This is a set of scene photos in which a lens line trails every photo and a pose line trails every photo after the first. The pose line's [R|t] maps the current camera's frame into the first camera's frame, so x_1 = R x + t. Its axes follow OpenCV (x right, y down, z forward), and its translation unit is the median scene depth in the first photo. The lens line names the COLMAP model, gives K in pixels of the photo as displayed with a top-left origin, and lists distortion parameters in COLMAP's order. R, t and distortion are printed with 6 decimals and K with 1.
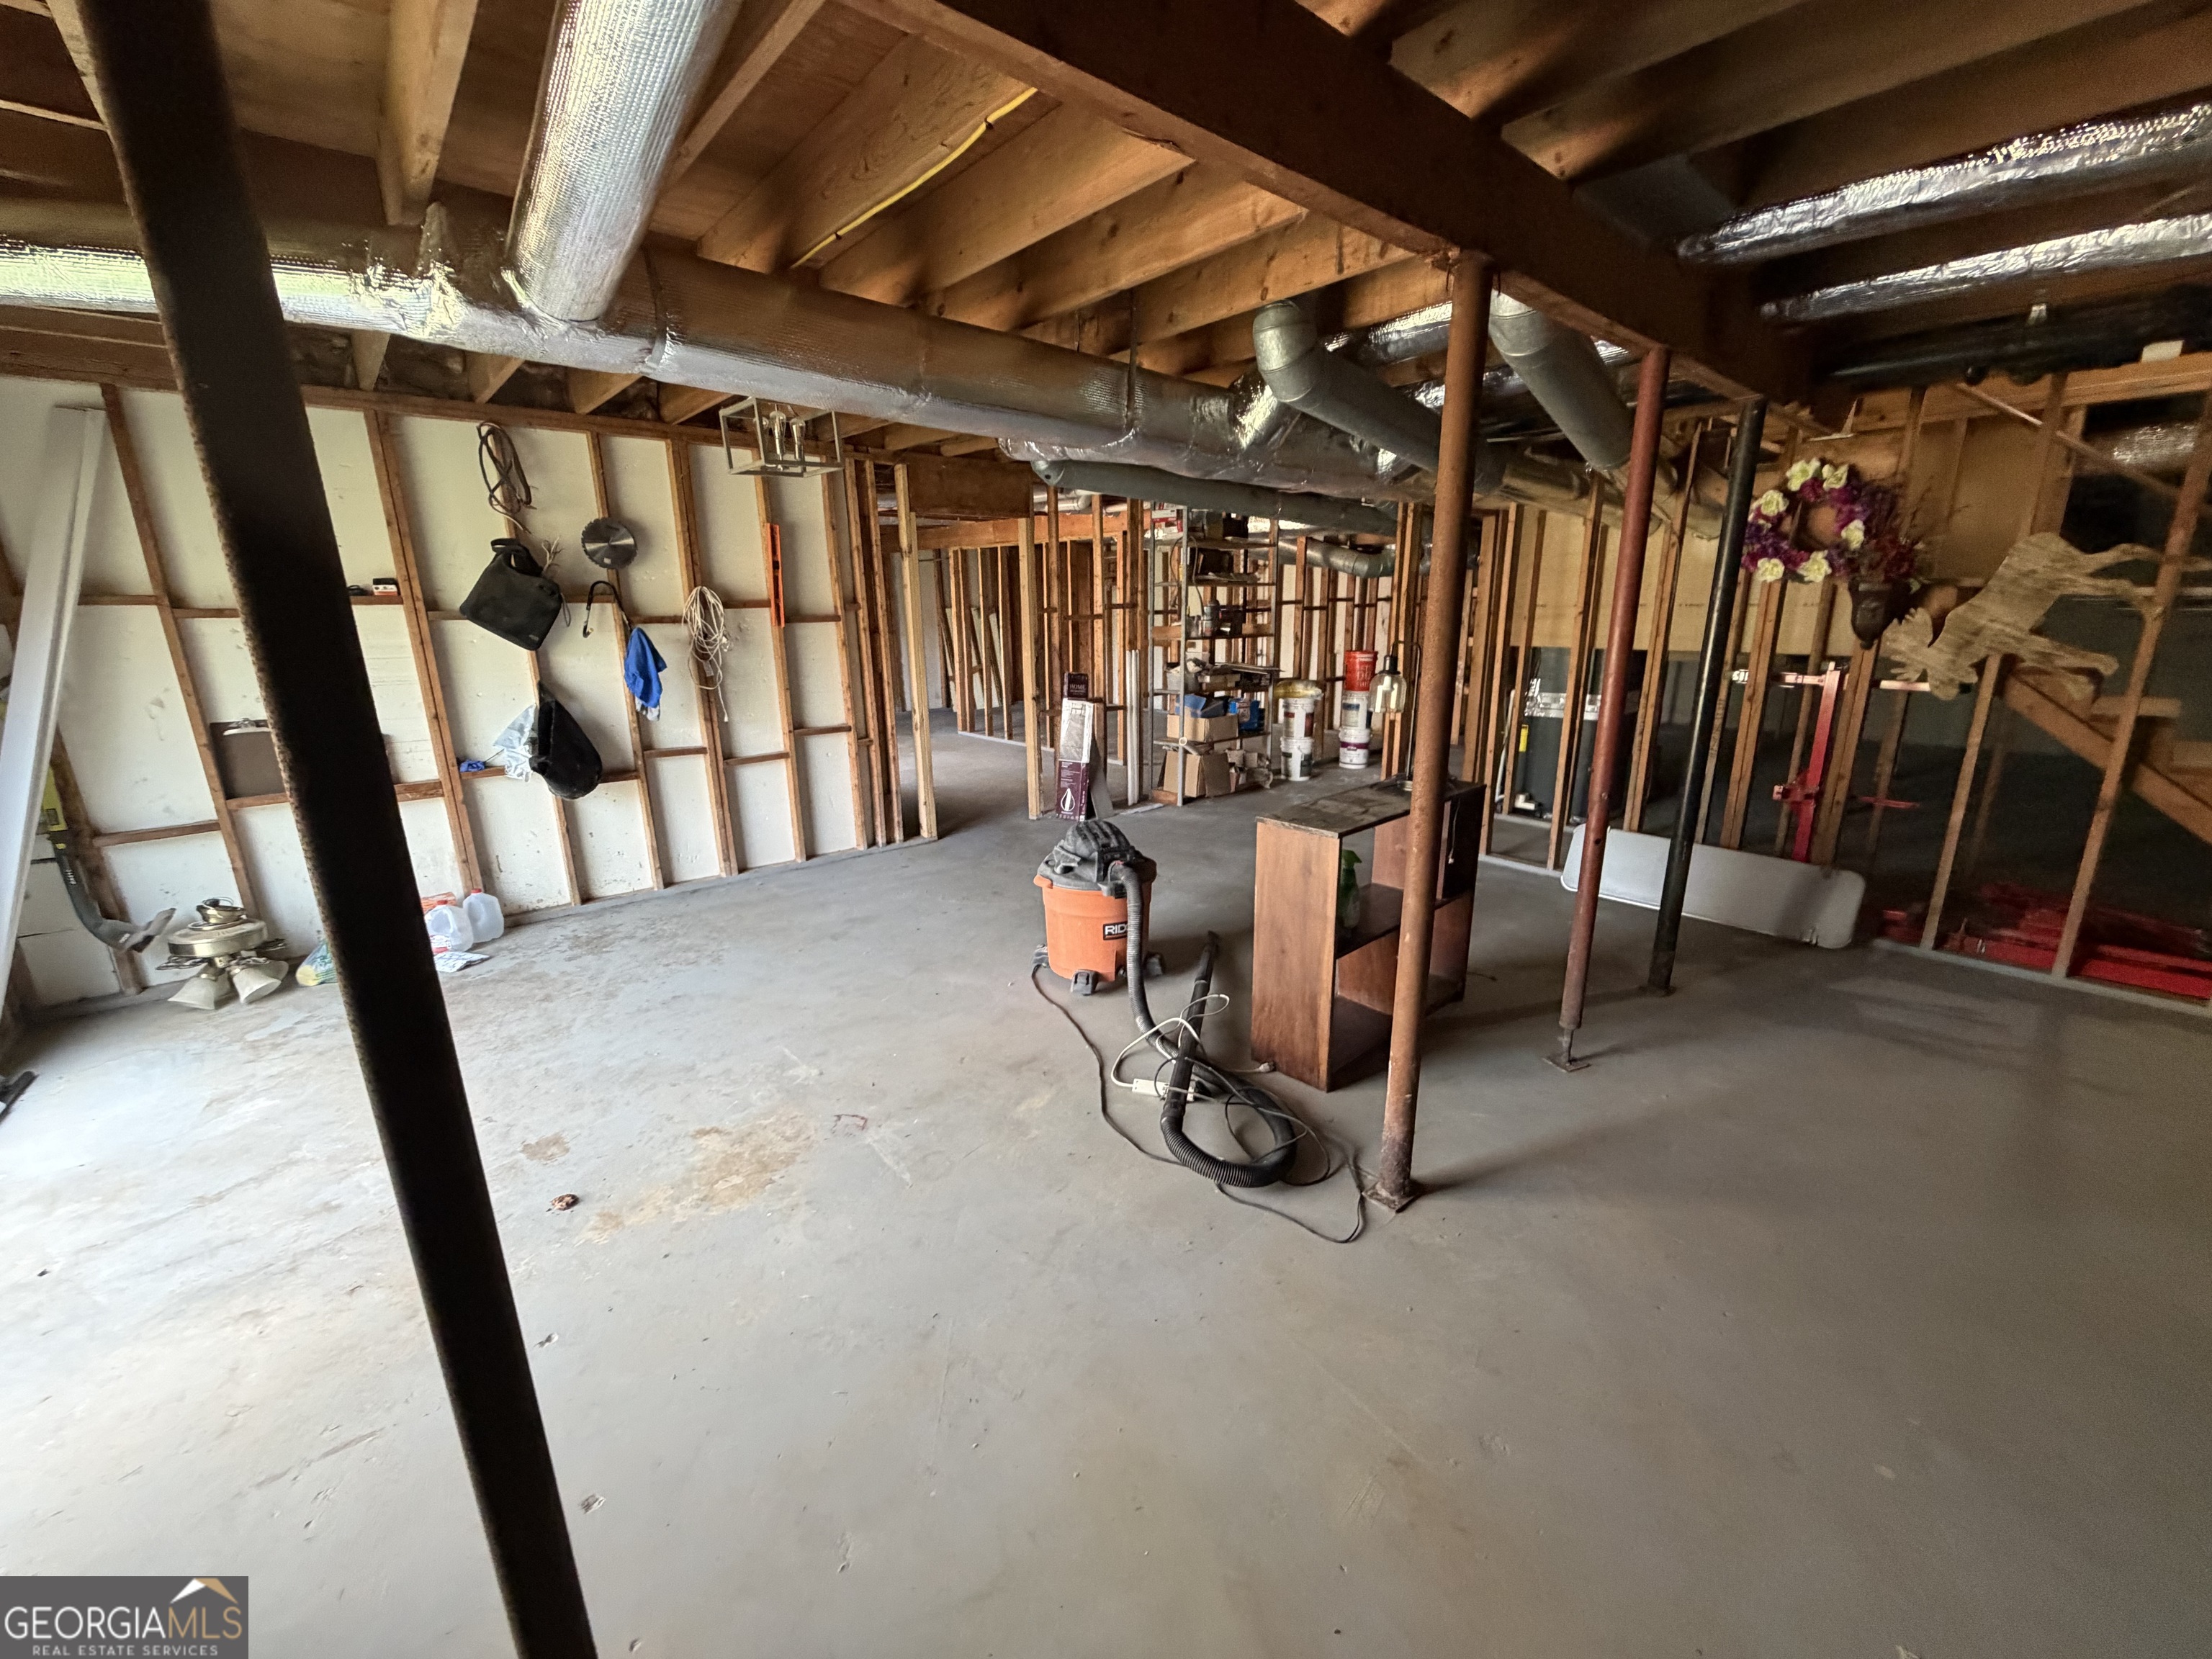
lens RADIAL K [[877.3, 0, 1103.2], [0, 877.3, 827.5], [0, 0, 1]] dist [0.001707, -0.000009]
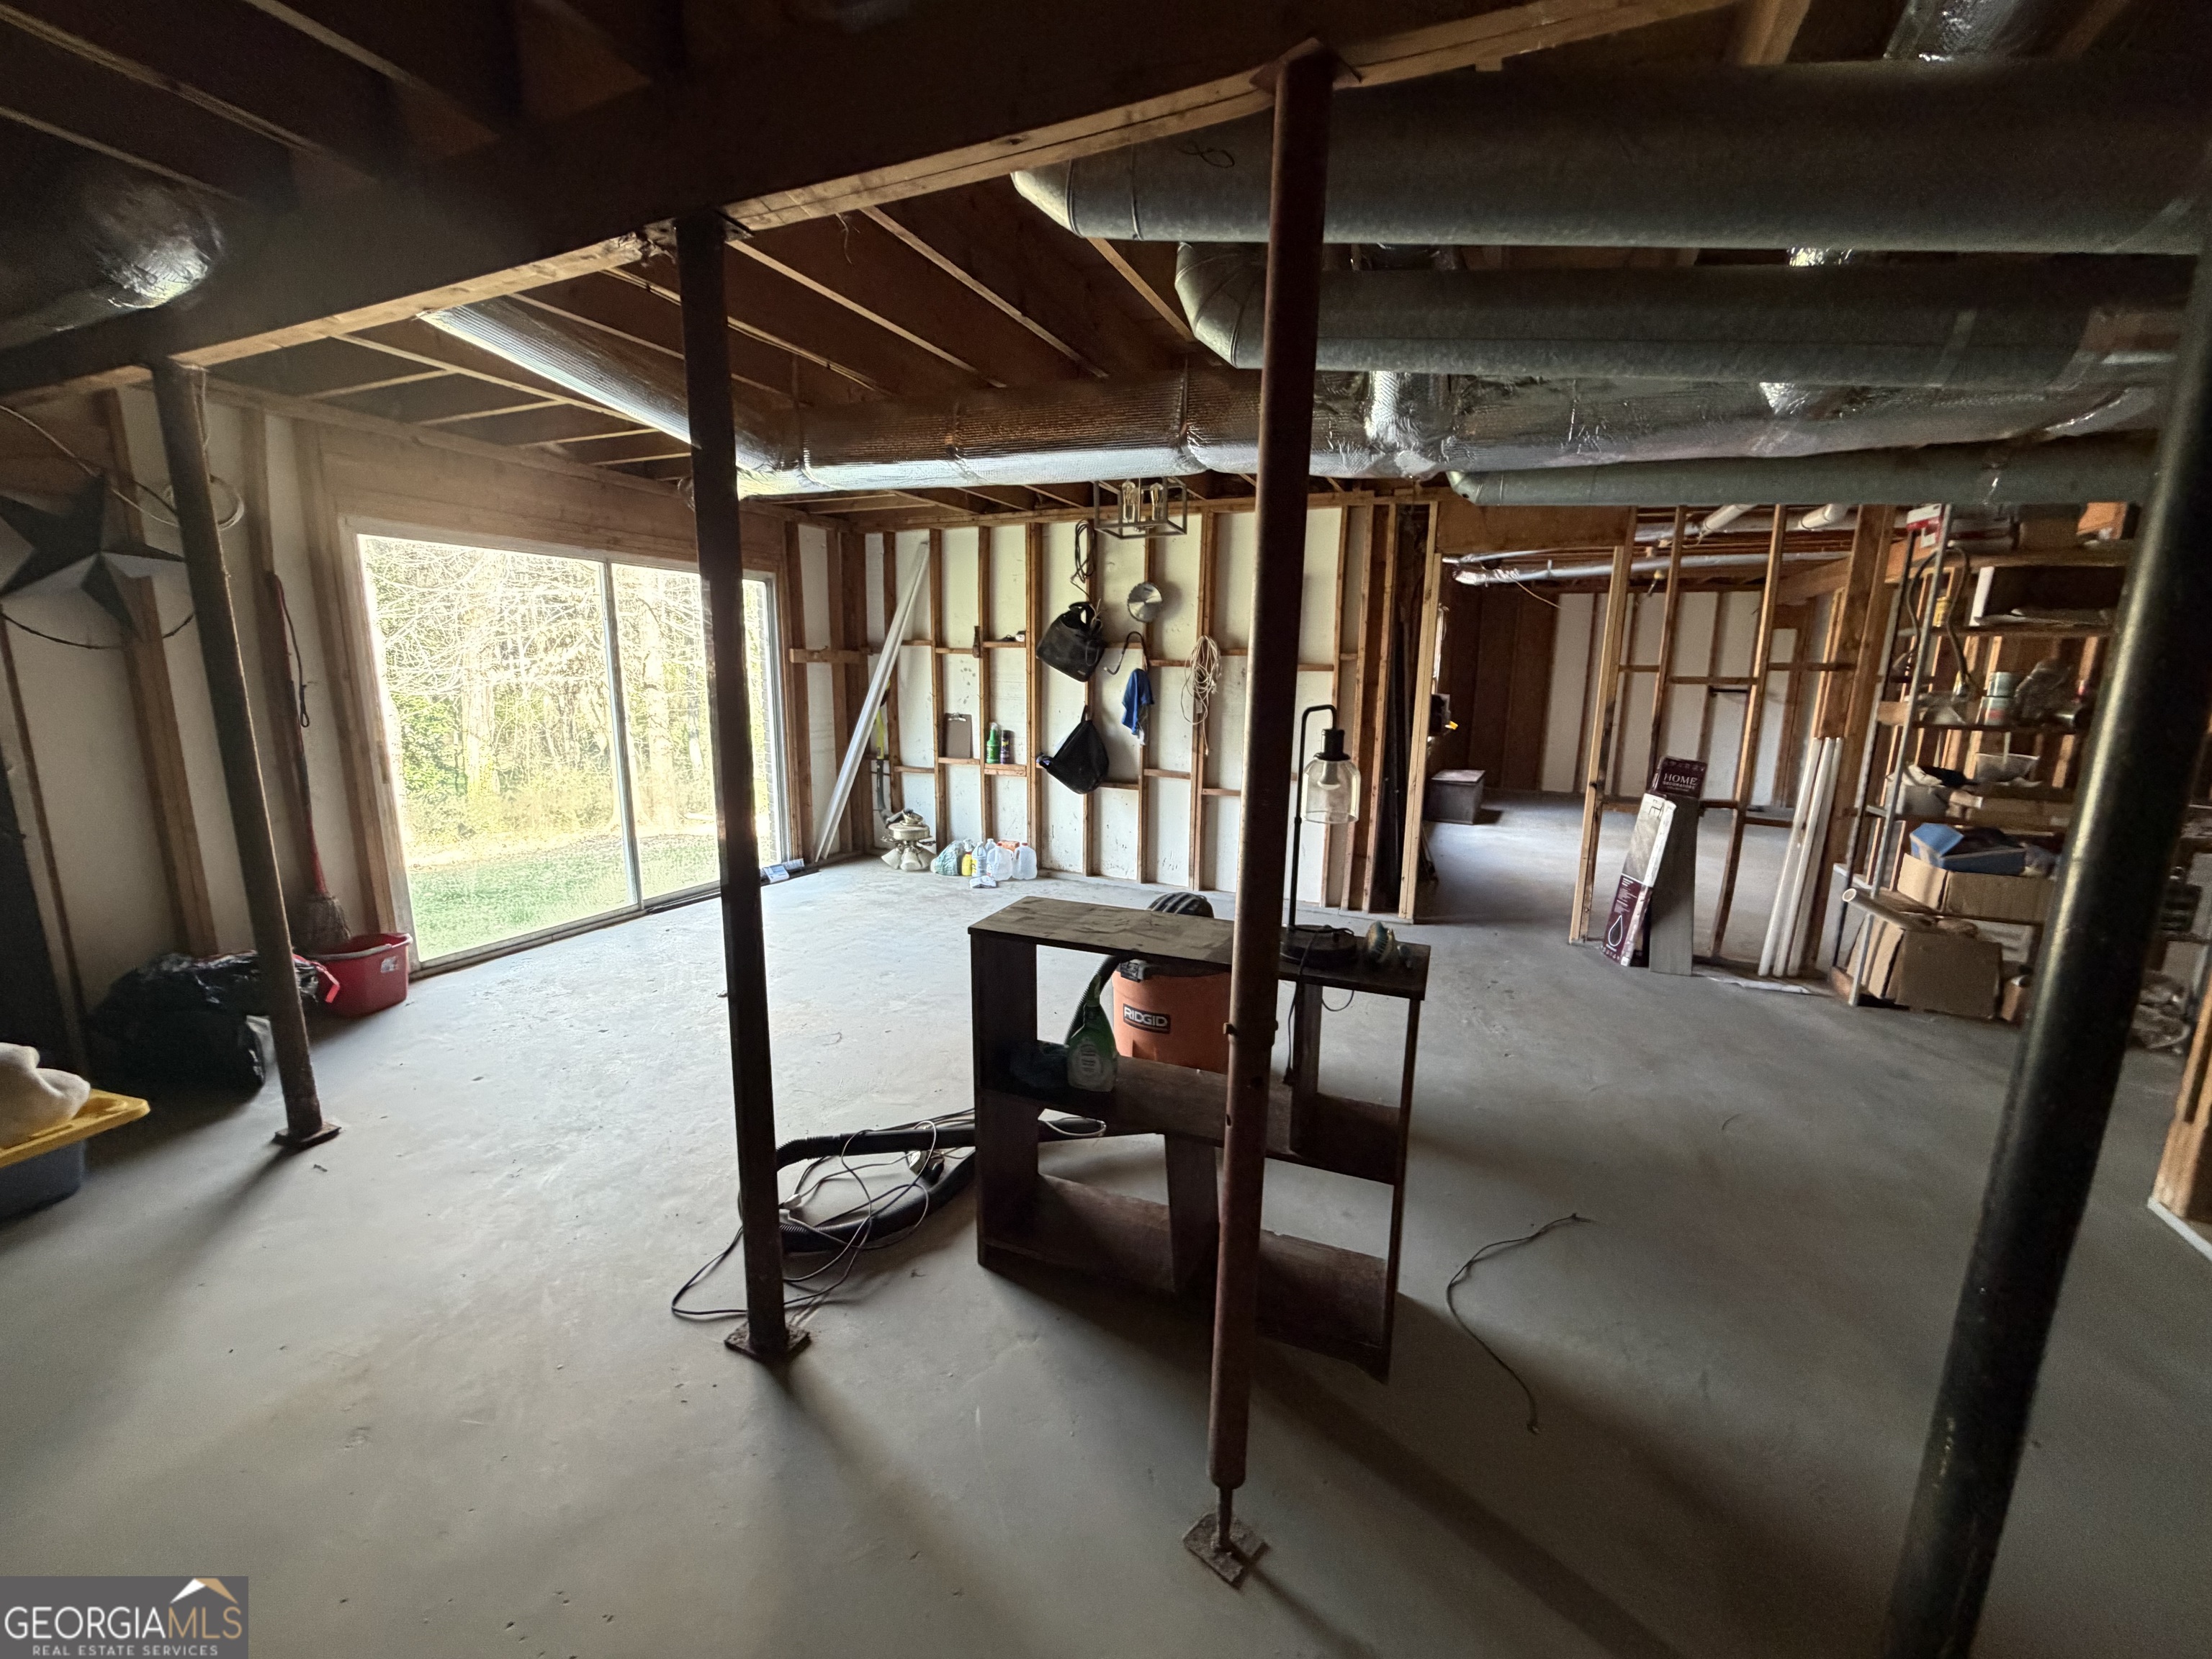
lens RADIAL K [[877.3, 0, 1103.2], [0, 877.3, 827.5], [0, 0, 1]] dist [0.001707, -0.000009]
pose [[0.422434, 0.185569, -0.887194, 0.572863], [-0.245281, 0.965701, 0.085200, -0.101066], [0.872575, 0.181620, 0.453461, 0.422410]]
